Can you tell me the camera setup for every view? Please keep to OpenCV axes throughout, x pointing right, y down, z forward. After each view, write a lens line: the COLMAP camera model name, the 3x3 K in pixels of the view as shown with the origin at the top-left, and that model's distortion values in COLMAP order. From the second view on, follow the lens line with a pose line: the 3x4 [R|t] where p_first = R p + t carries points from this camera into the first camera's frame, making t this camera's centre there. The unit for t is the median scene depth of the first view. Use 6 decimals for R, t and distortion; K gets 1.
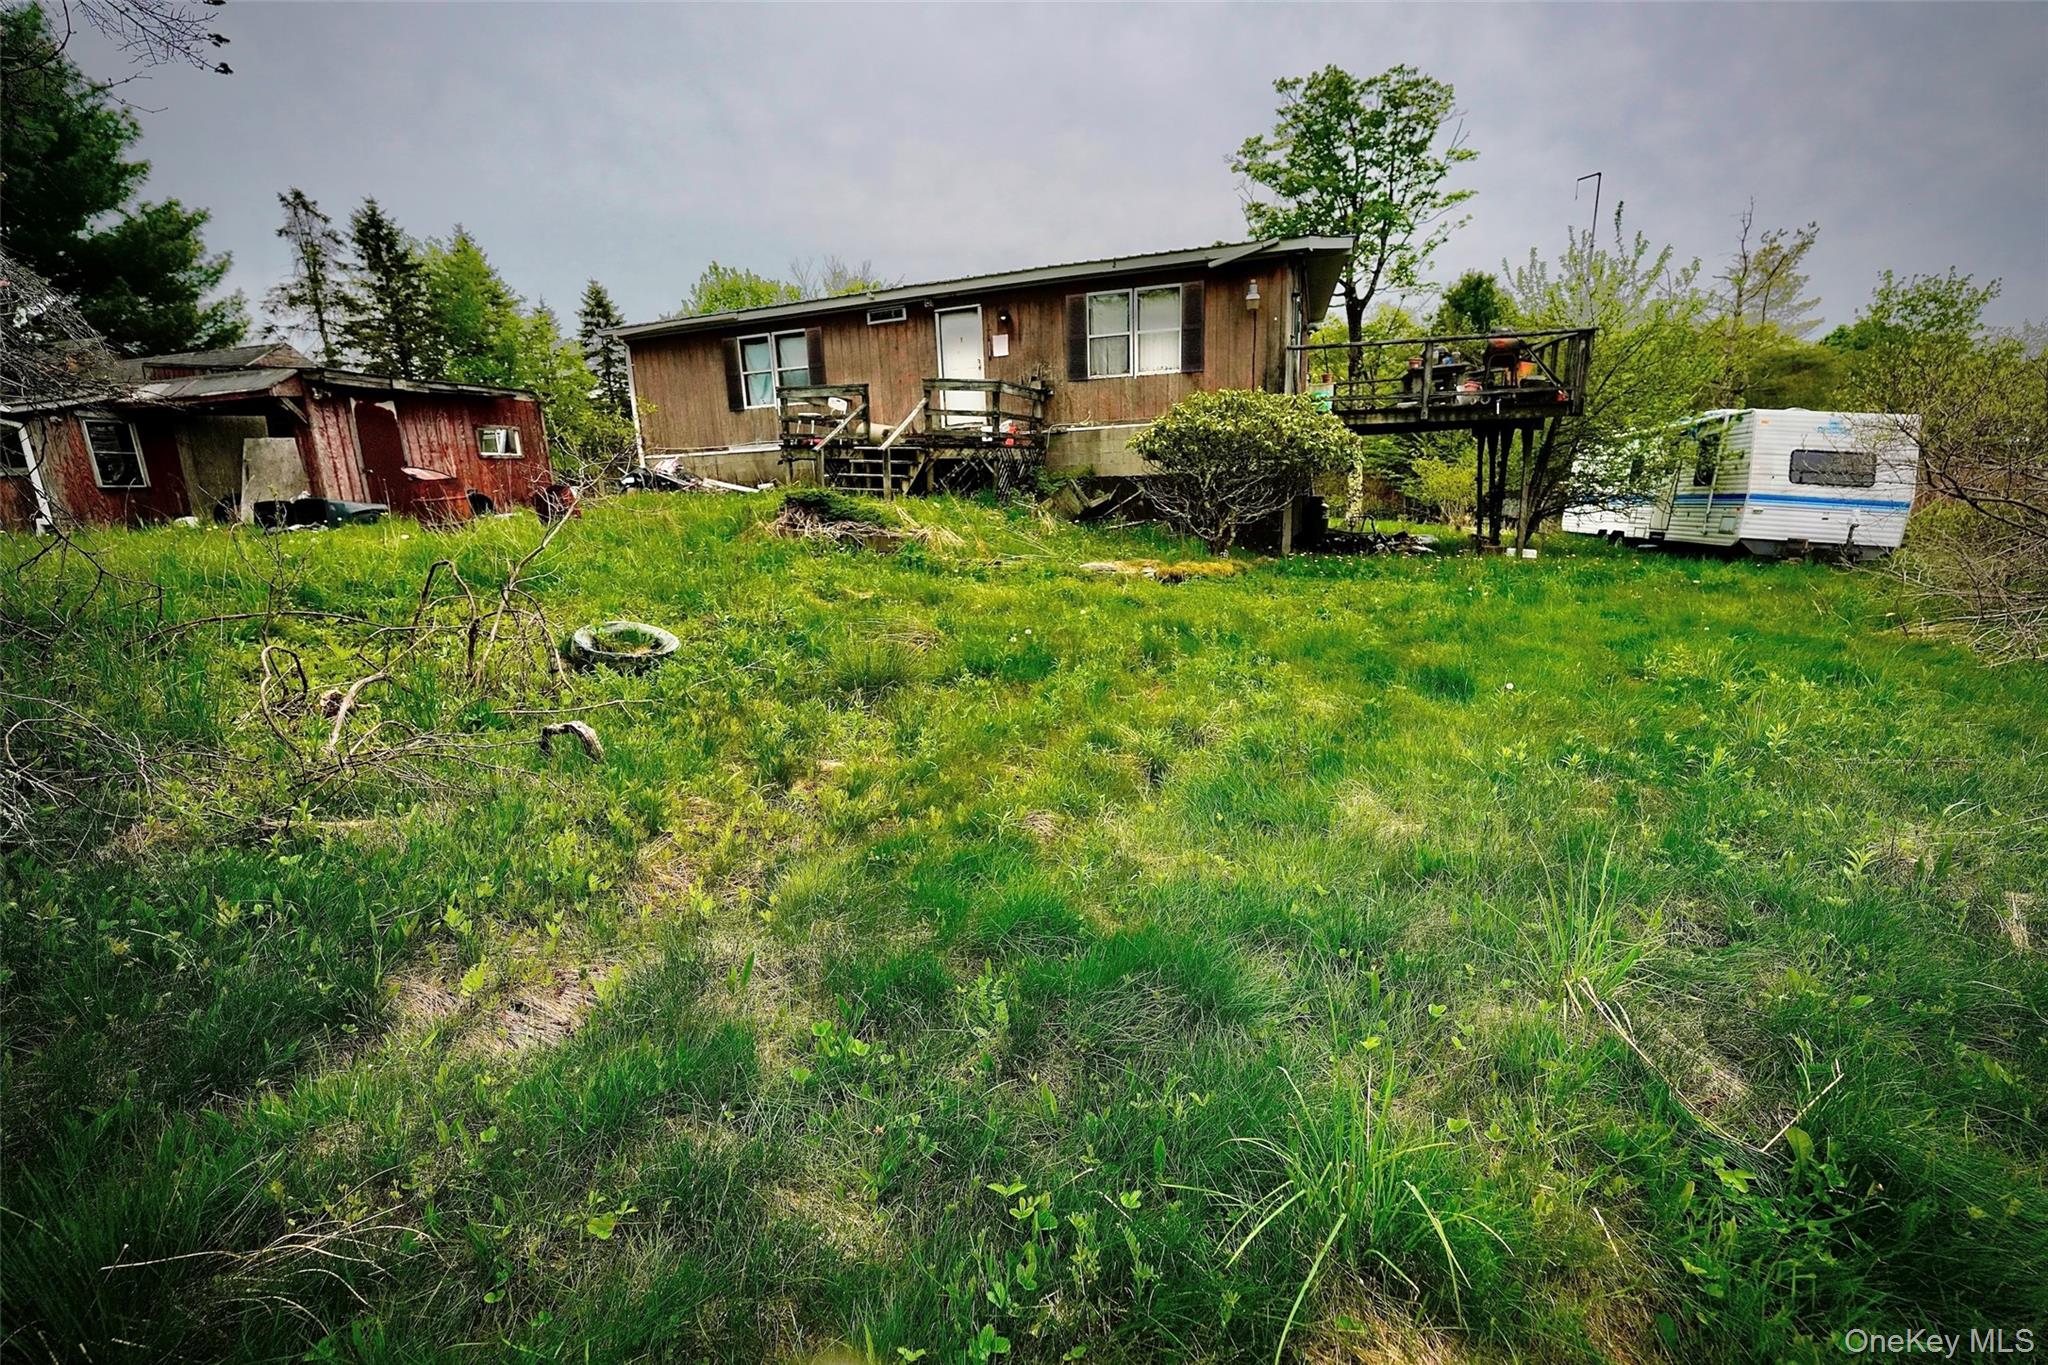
lens RADIAL K [[808.9, 0, 1020.2], [0, 808.9, 665.8], [0, 0, 1]] dist [-0.020511, 0.000098]
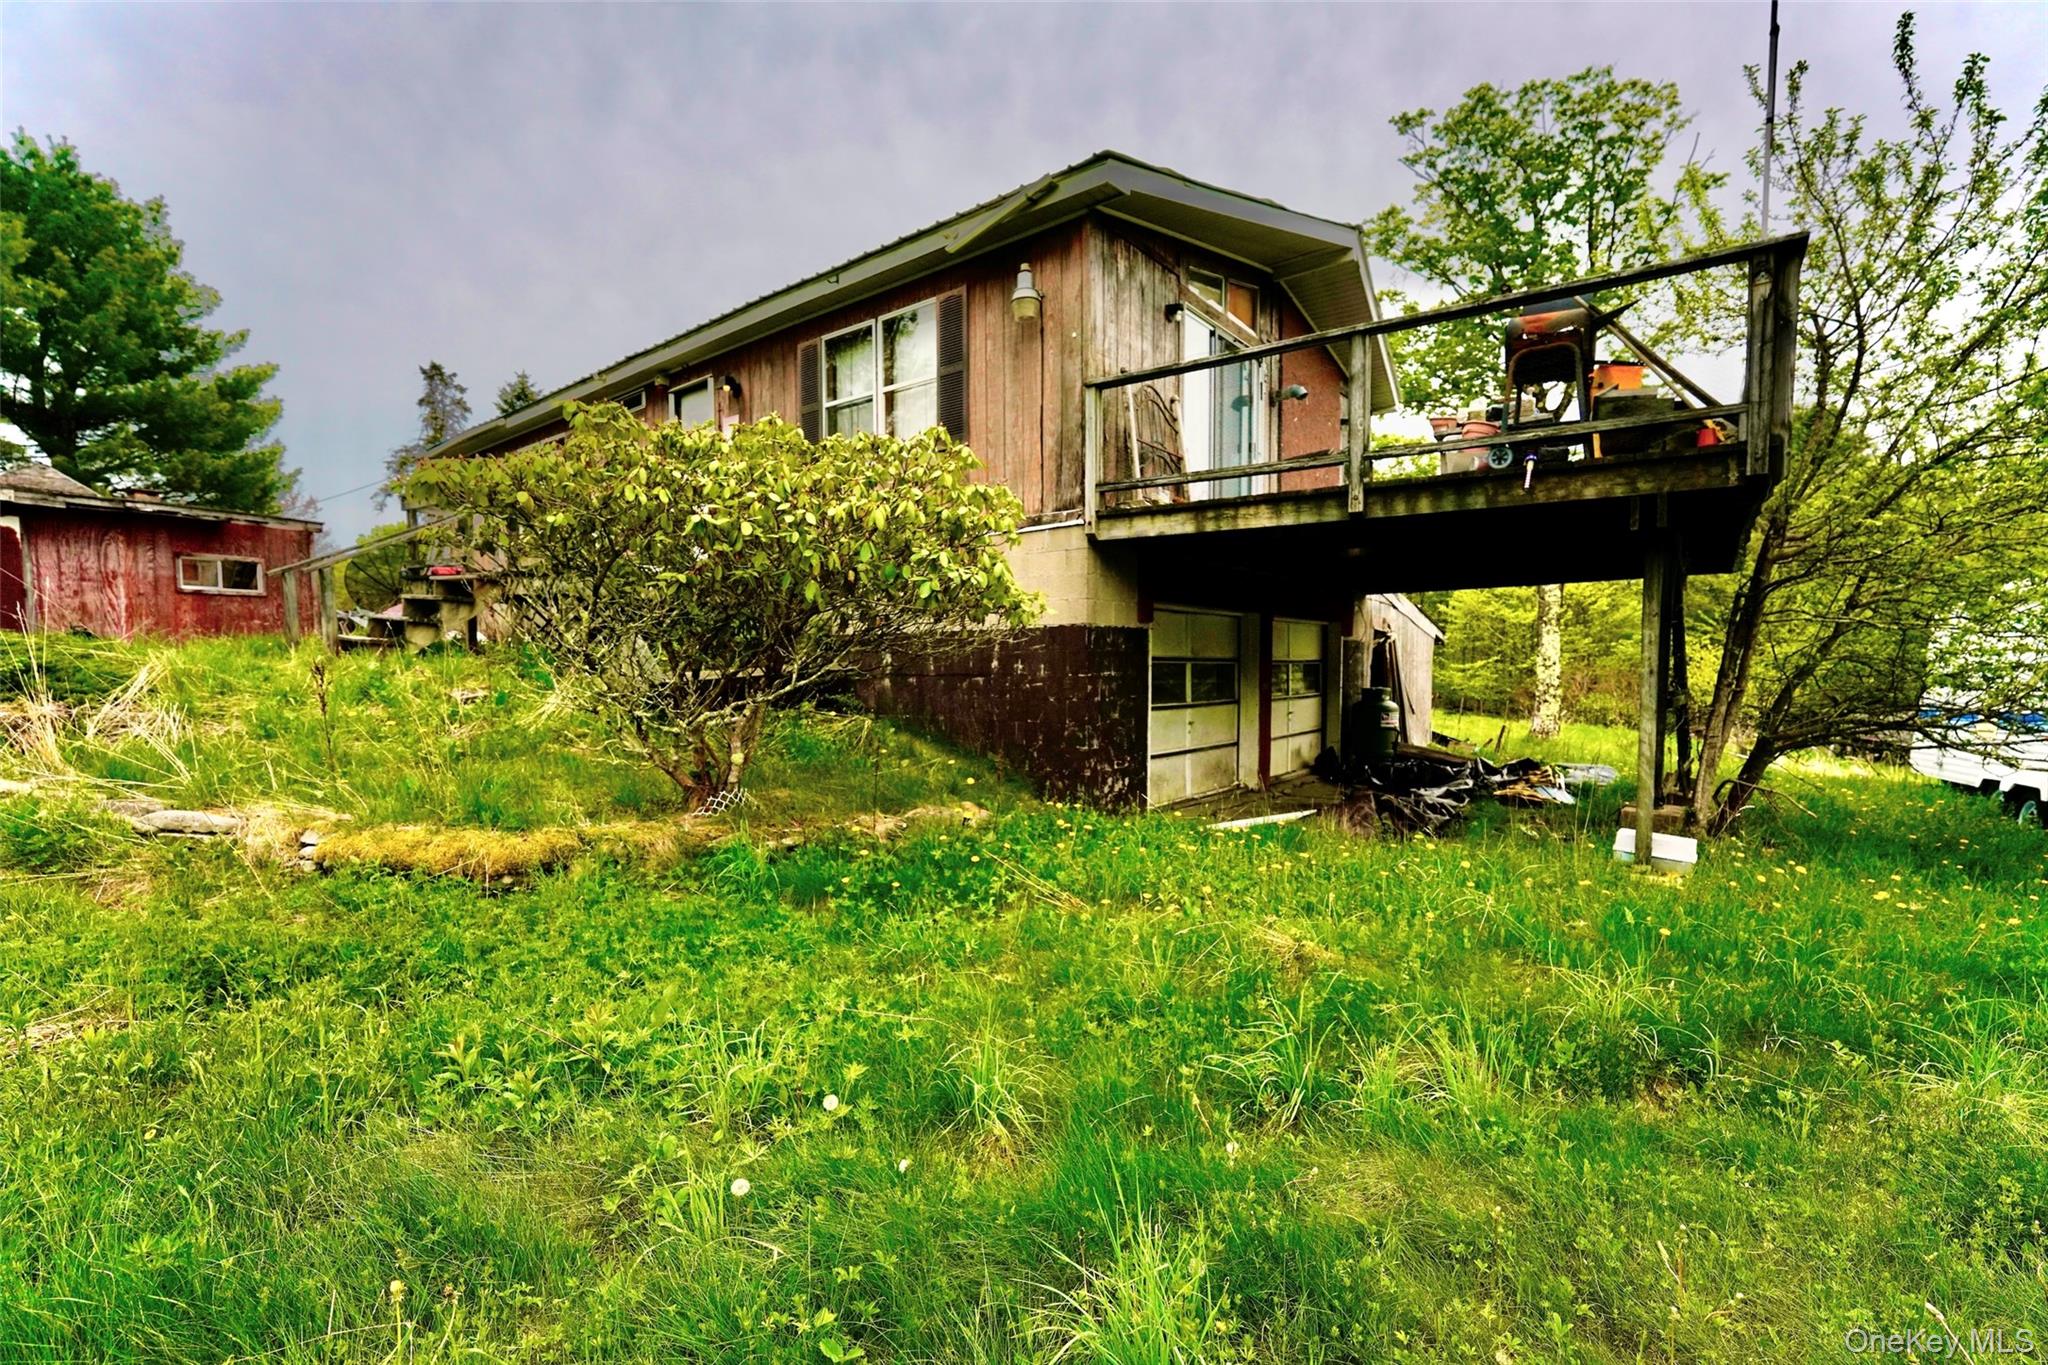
lens RADIAL K [[852.3, 0, 1009.8], [0, 852.3, 705.3], [0, 0, 1]] dist [-0.023752, -0.000299]
pose [[0.954428, 0.051418, -0.293980, 0.344884], [-0.099868, 0.983284, -0.152249, -0.088977], [0.281238, 0.174670, 0.943608, 0.403216]]
